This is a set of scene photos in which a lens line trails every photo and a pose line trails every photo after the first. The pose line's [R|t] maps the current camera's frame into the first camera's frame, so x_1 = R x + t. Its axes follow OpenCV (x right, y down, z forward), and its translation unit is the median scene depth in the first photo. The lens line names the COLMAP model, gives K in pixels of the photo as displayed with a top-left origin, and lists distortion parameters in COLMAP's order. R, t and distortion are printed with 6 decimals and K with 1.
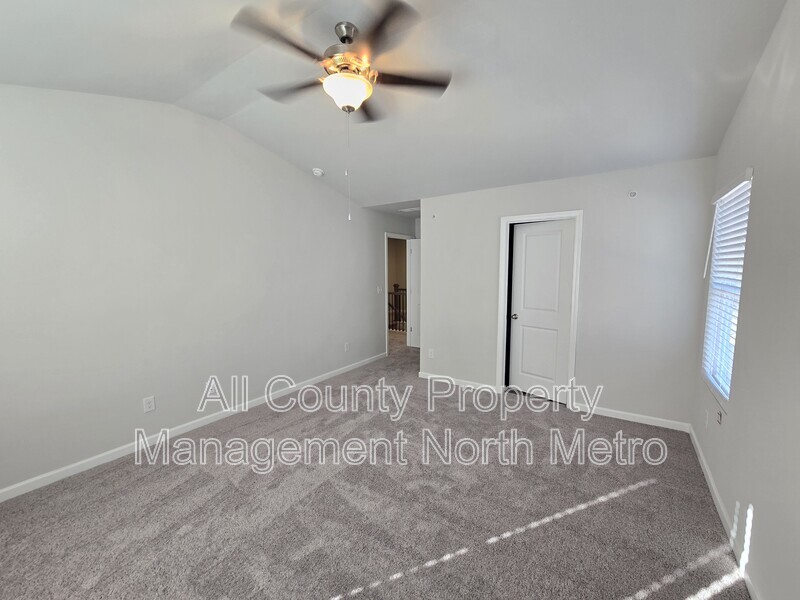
lens RADIAL K [[329.3, 0, 405.8], [0, 329.3, 300.8], [0, 0, 1]] dist [0.001834, 0.001010]
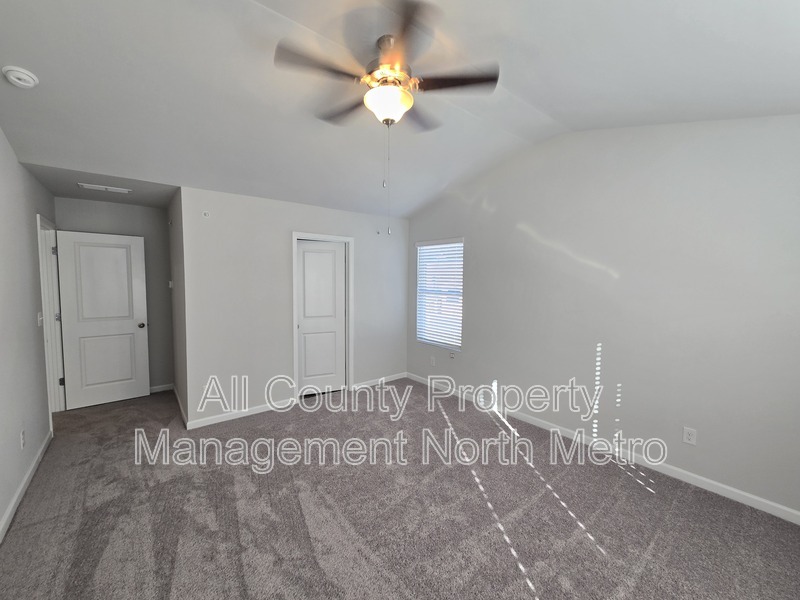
lens RADIAL K [[329.3, 0, 405.8], [0, 329.3, 300.8], [0, 0, 1]] dist [0.001834, 0.001010]
pose [[0.291655, -0.057365, 0.954802, -0.669093], [0.086996, 0.995654, 0.033245, -0.045901], [-0.952559, 0.073368, 0.295378, 0.412756]]
